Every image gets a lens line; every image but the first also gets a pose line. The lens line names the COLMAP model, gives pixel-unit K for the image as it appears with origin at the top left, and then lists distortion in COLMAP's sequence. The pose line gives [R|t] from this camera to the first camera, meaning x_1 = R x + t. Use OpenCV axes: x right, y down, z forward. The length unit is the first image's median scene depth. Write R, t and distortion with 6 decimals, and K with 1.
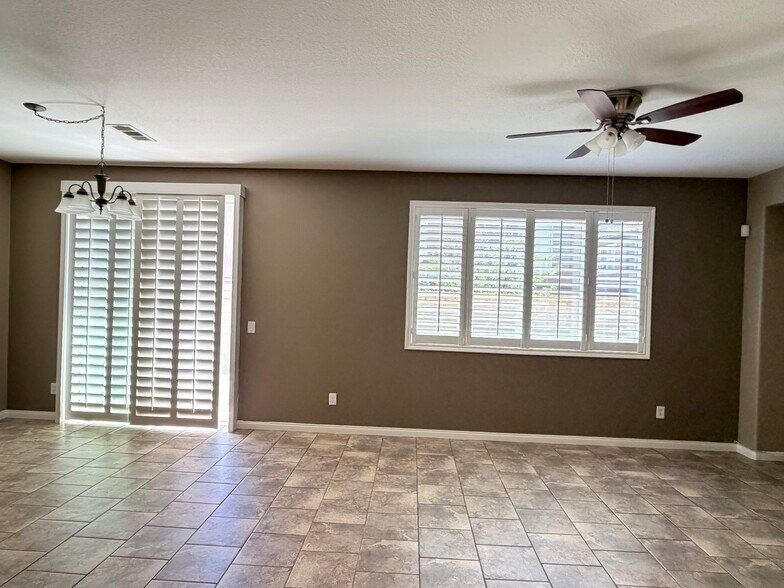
lens RADIAL K [[469.7, 0, 386.4], [0, 469.7, 294.7], [0, 0, 1]] dist [0.002167, 0.001496]
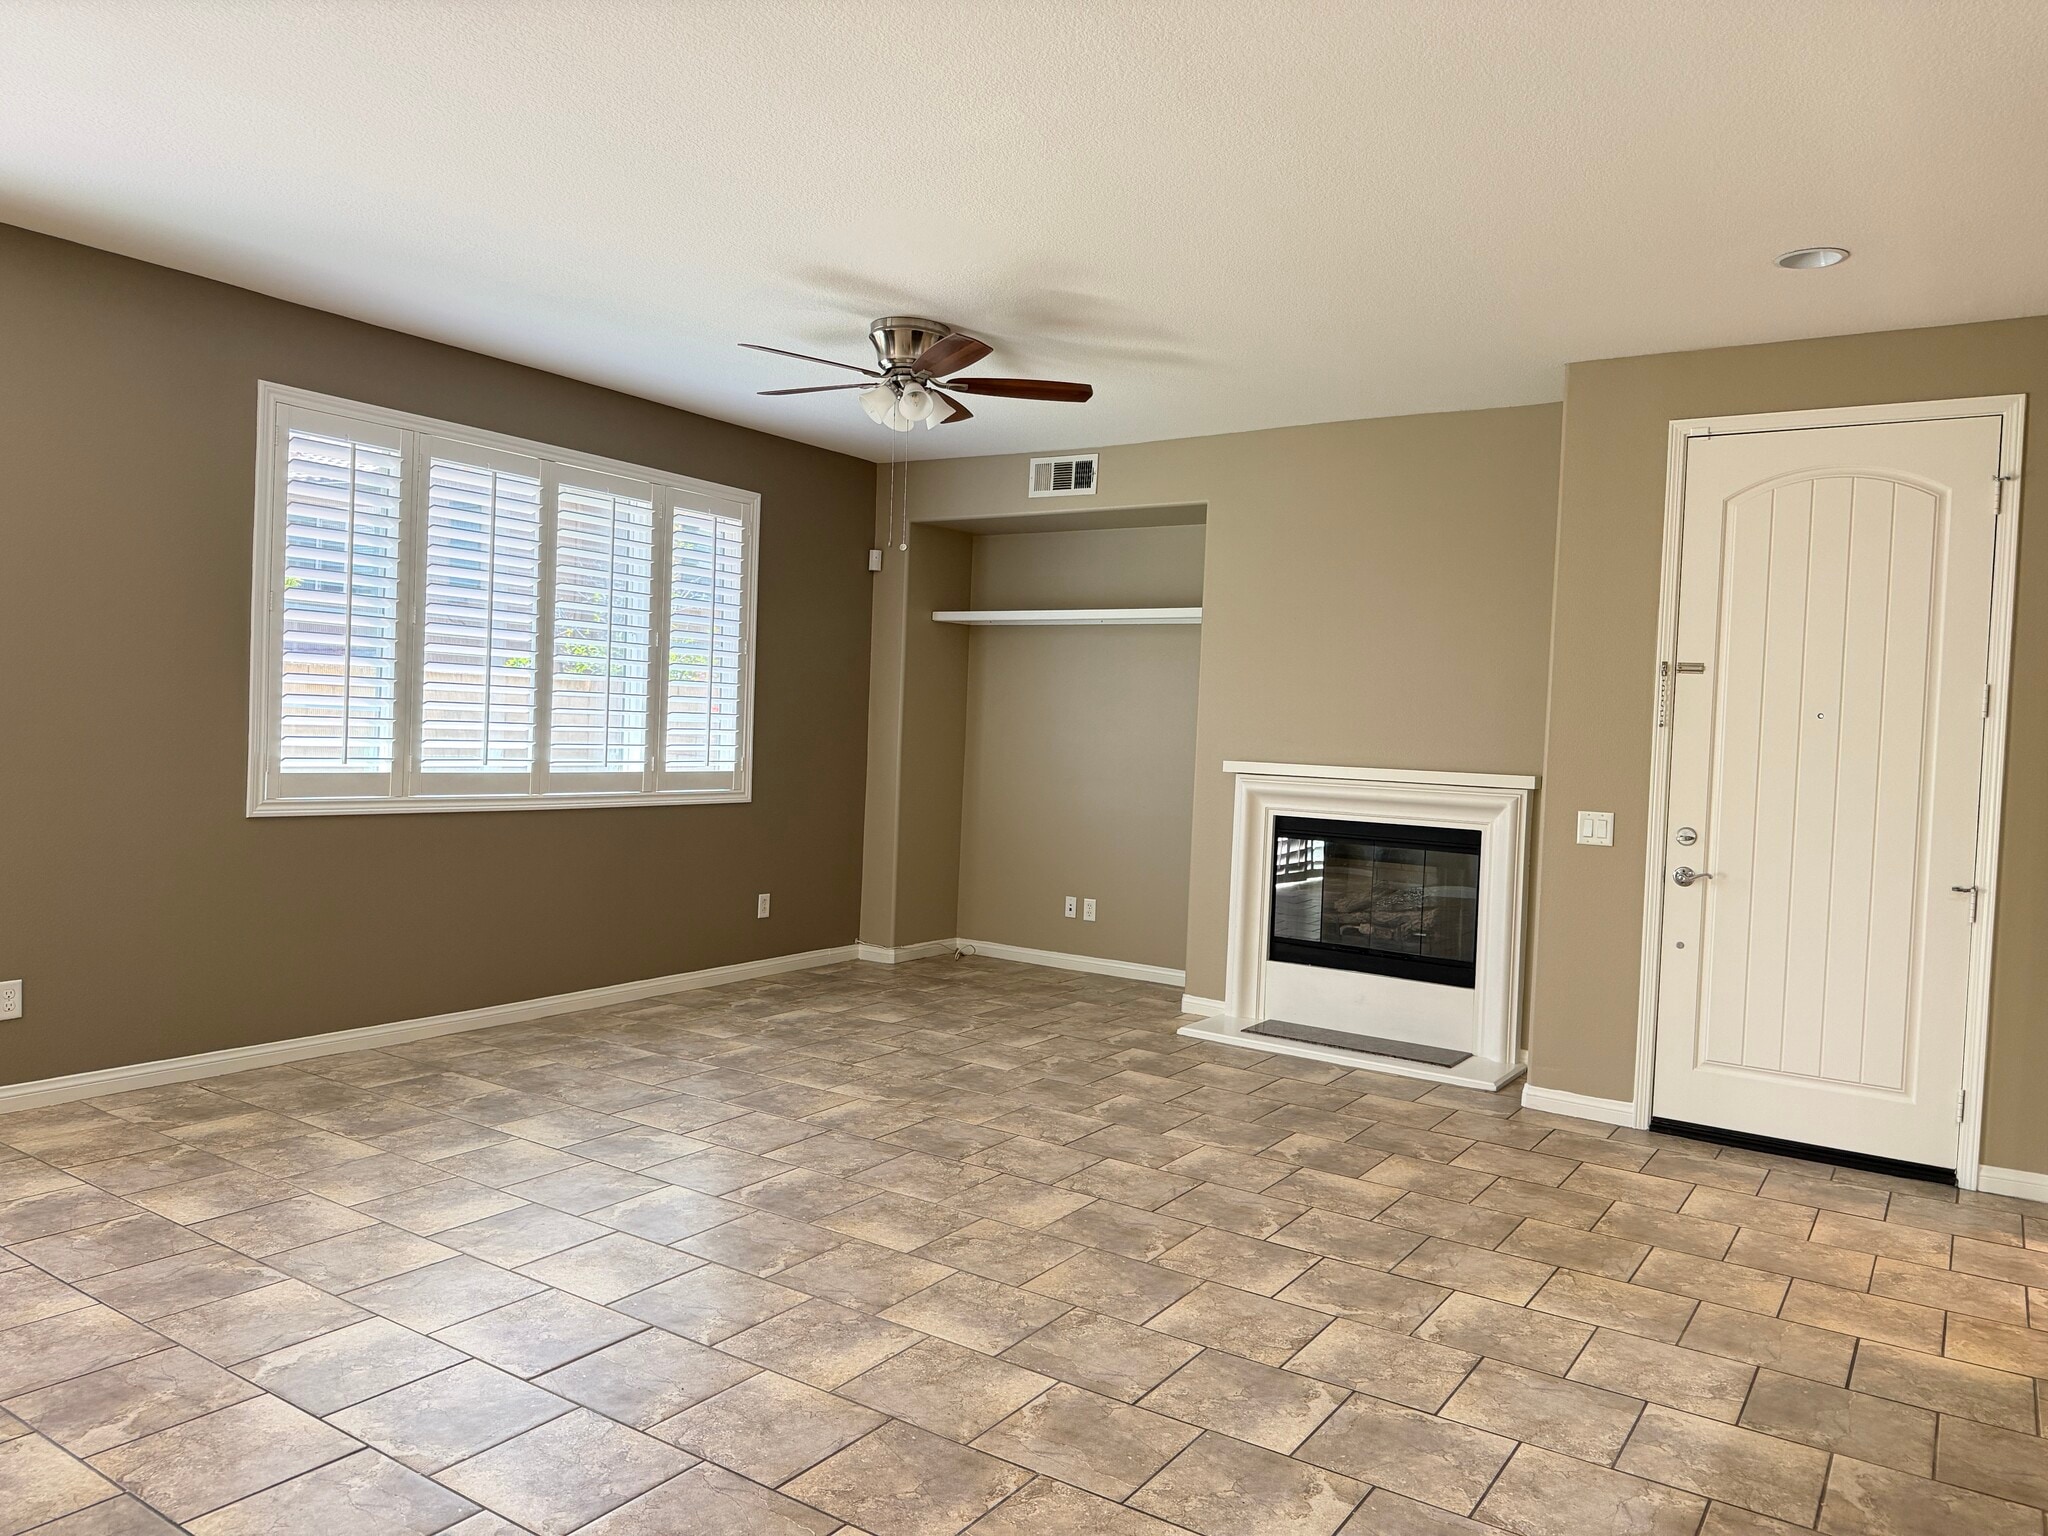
lens RADIAL K [[1445.4, 0, 1024.8], [0, 1445.4, 769.1], [0, 0, 1]] dist [-0.012981, -0.004461]
pose [[0.502777, -0.037978, 0.863581, -0.612857], [-0.026802, 0.997869, 0.059487, 0.003632], [-0.864000, -0.053054, 0.500688, -0.013128]]
